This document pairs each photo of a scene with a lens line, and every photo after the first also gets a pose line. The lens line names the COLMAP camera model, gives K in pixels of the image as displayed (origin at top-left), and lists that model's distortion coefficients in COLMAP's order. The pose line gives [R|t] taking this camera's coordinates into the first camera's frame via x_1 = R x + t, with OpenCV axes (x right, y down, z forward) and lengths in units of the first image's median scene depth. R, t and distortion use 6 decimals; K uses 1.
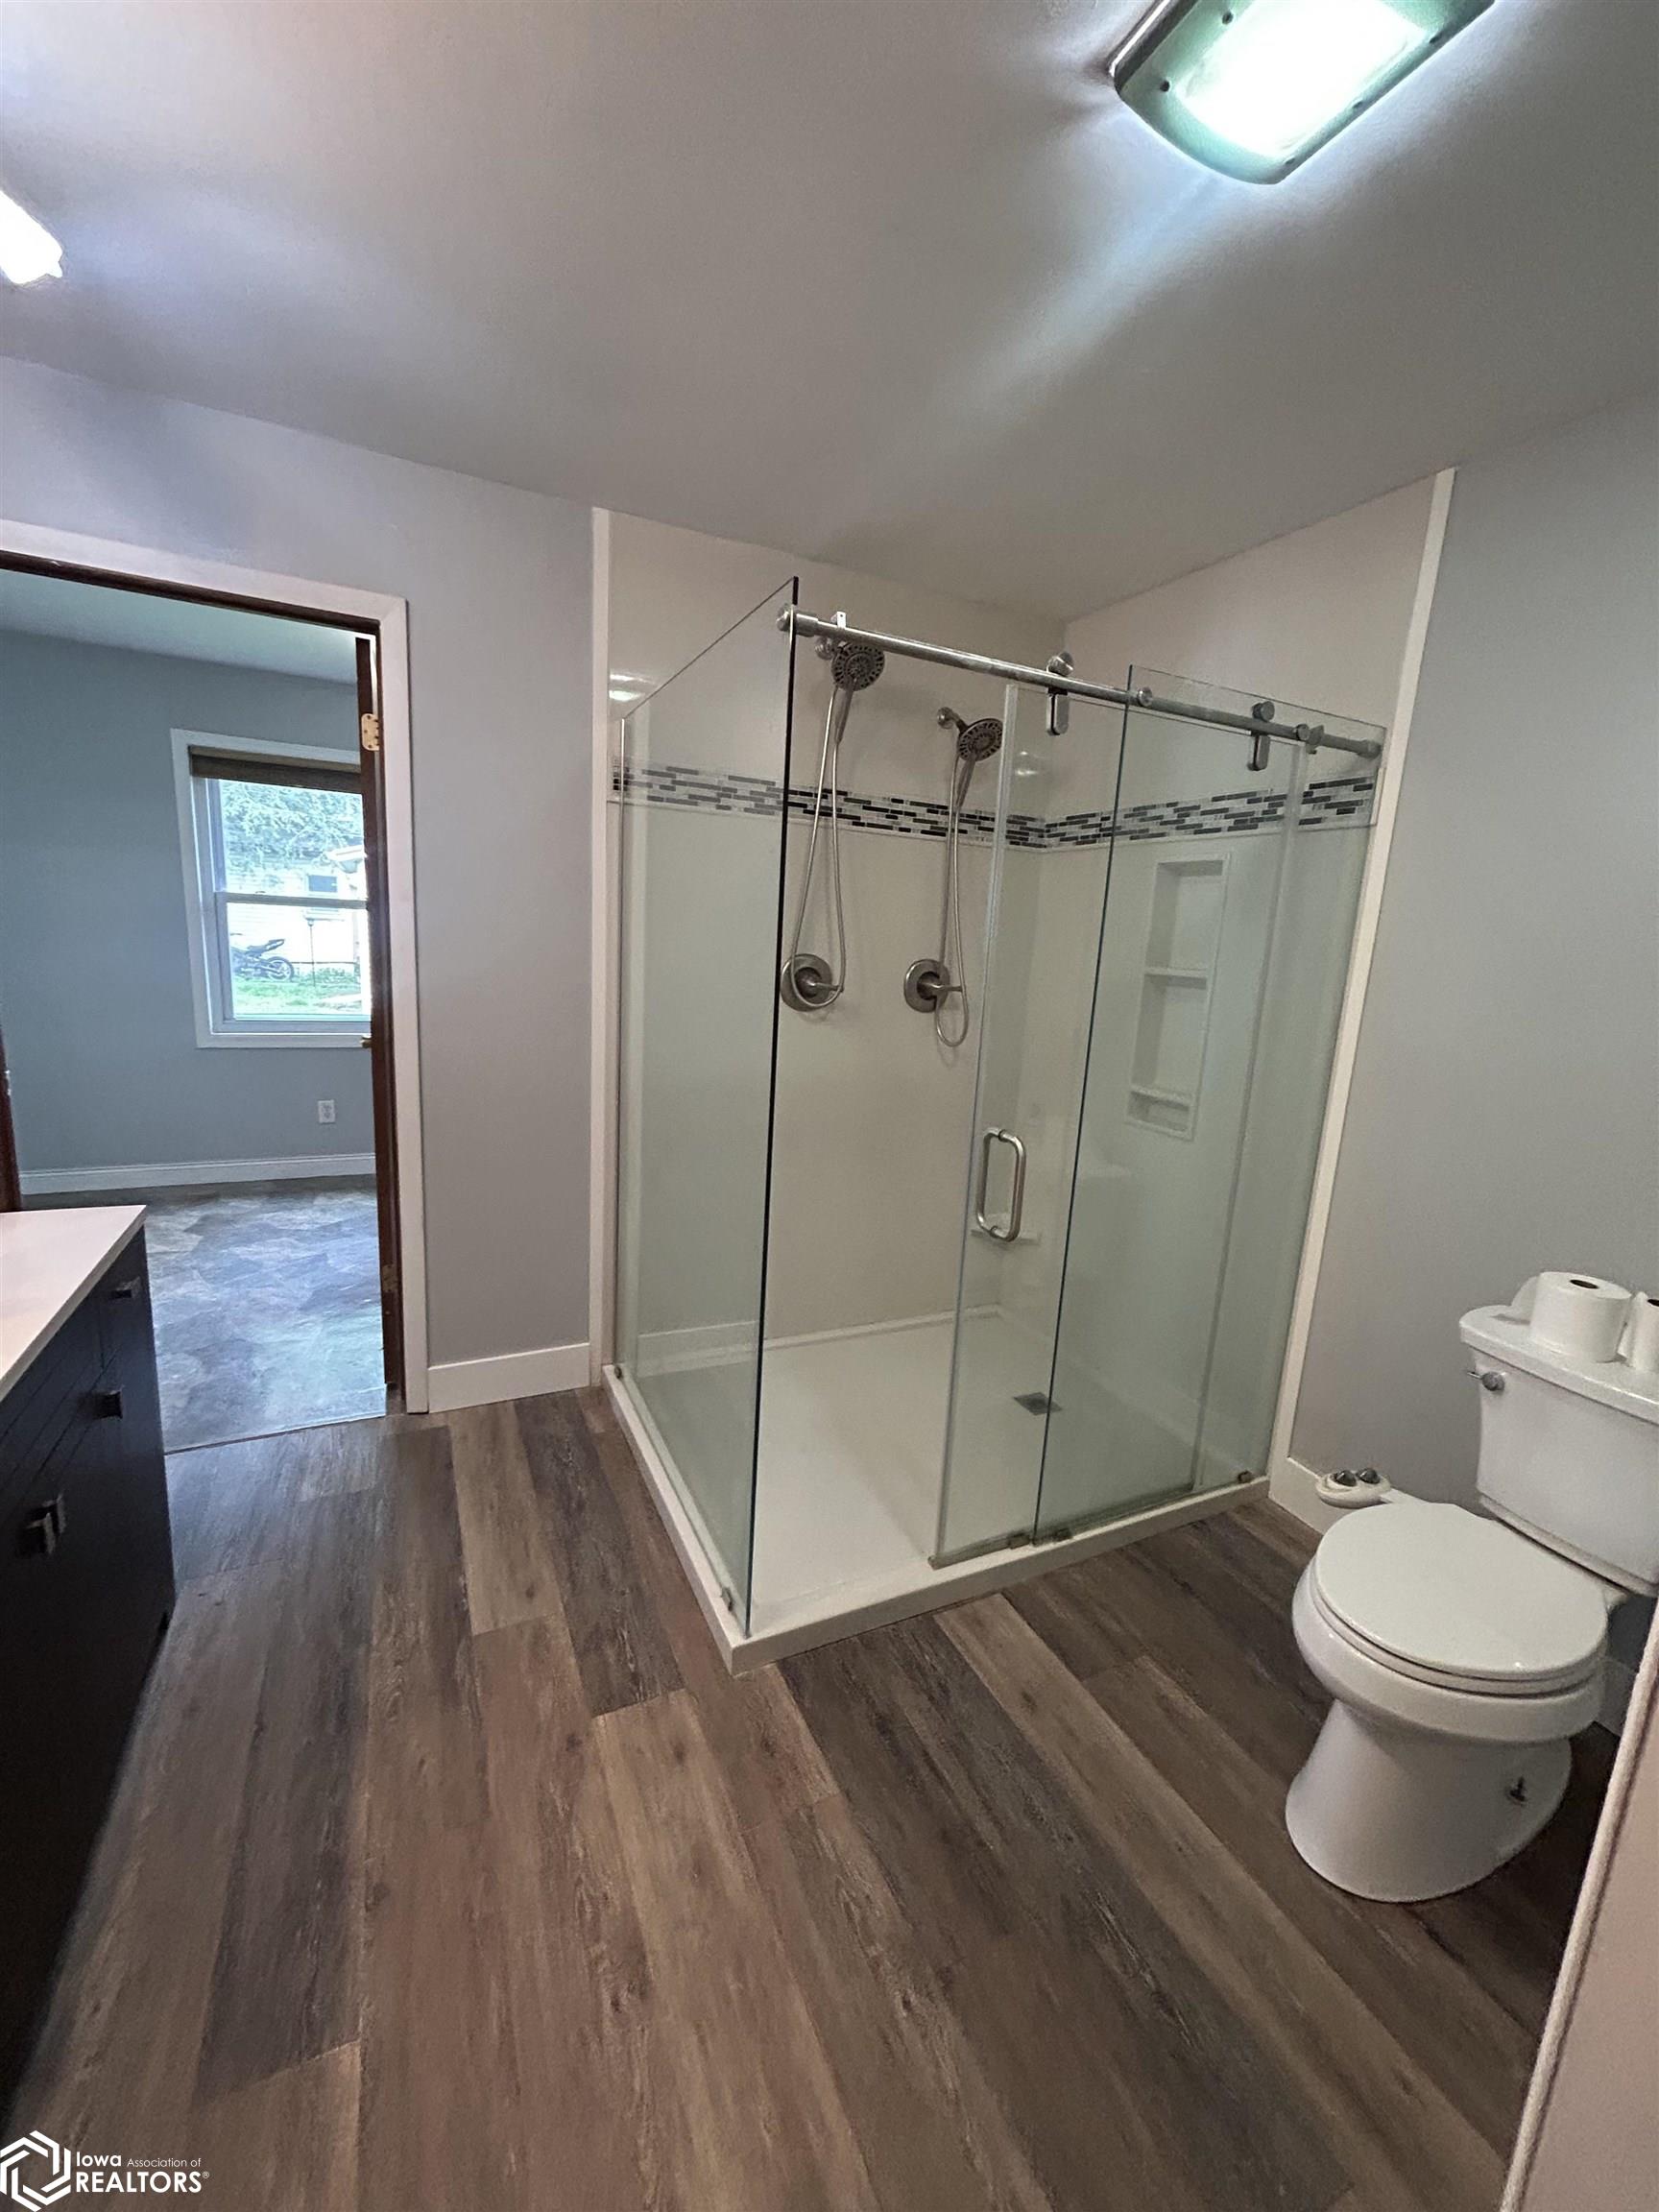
lens RADIAL K [[900.7, 0, 835.8], [0, 900.7, 1102.5], [0, 0, 1]] dist [-0.001554, 0.001300]
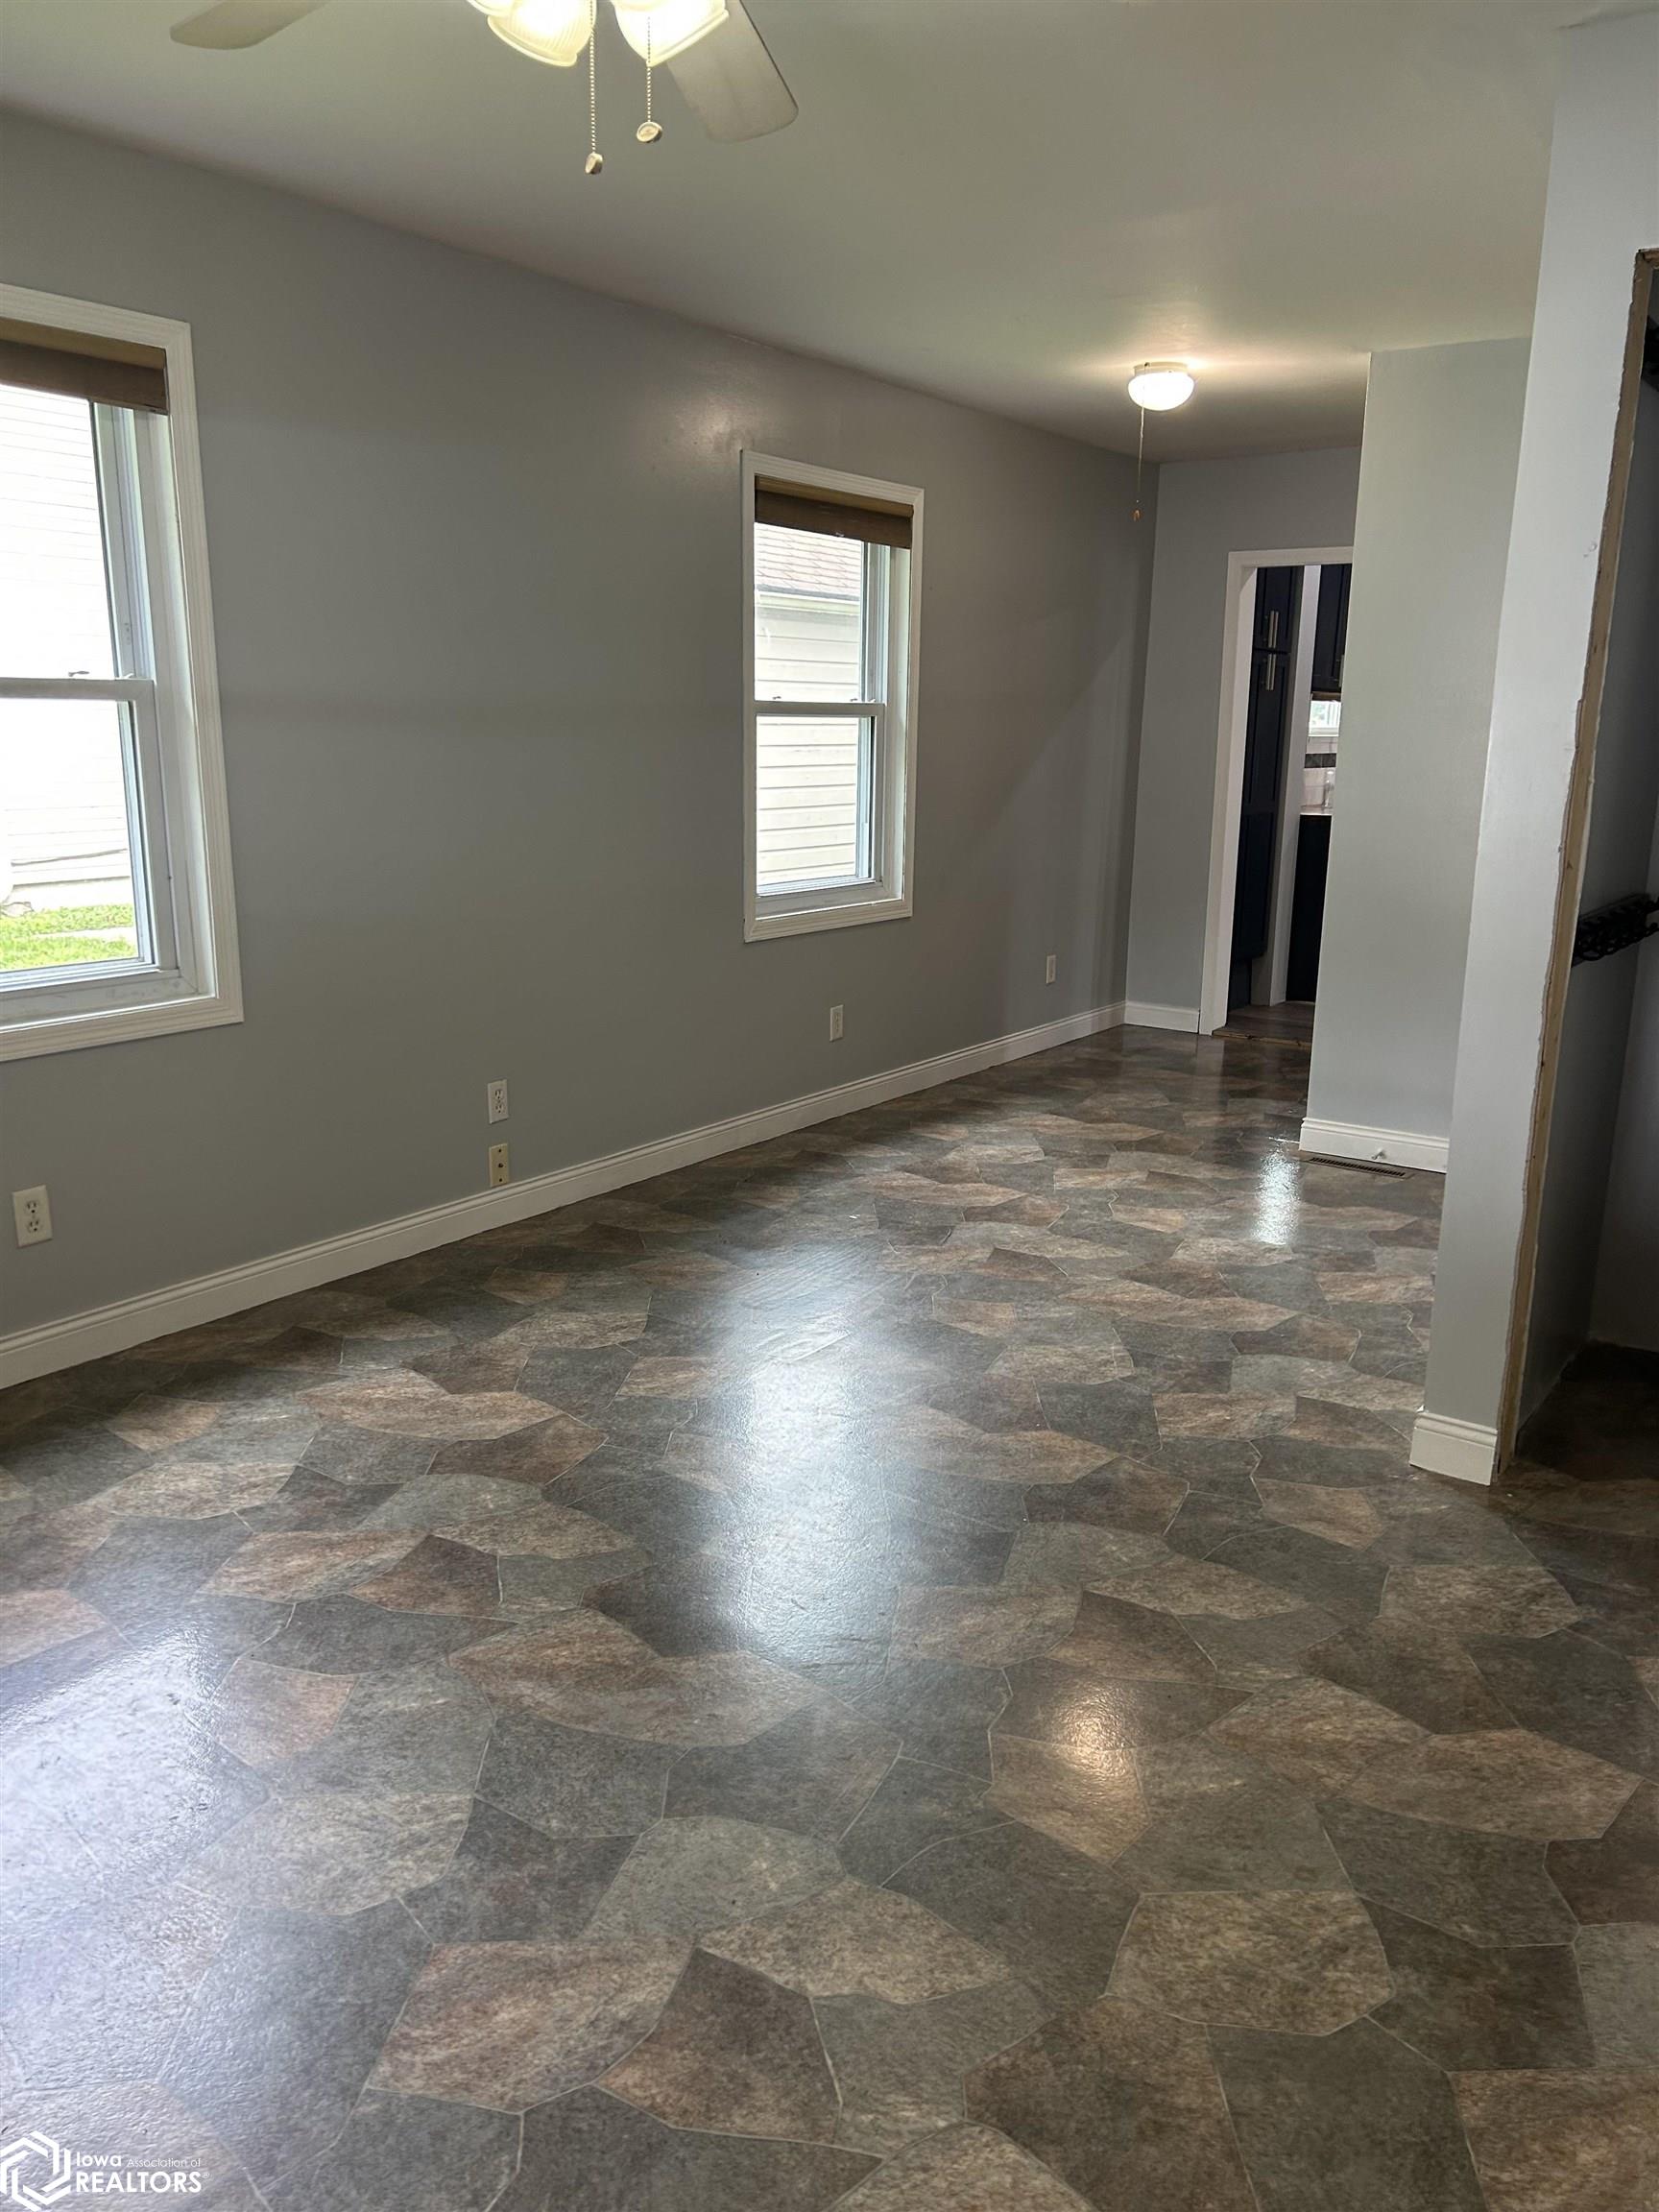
lens RADIAL K [[1646.9, 0, 809.0], [0, 1646.9, 1220.2], [0, 0, 1]] dist [0.007138, -0.017535]
pose [[0.885085, -0.186334, 0.426503, -2.675878], [0.130918, 0.979035, 0.156045, -0.090159], [-0.446638, -0.082276, 0.890924, -0.231637]]
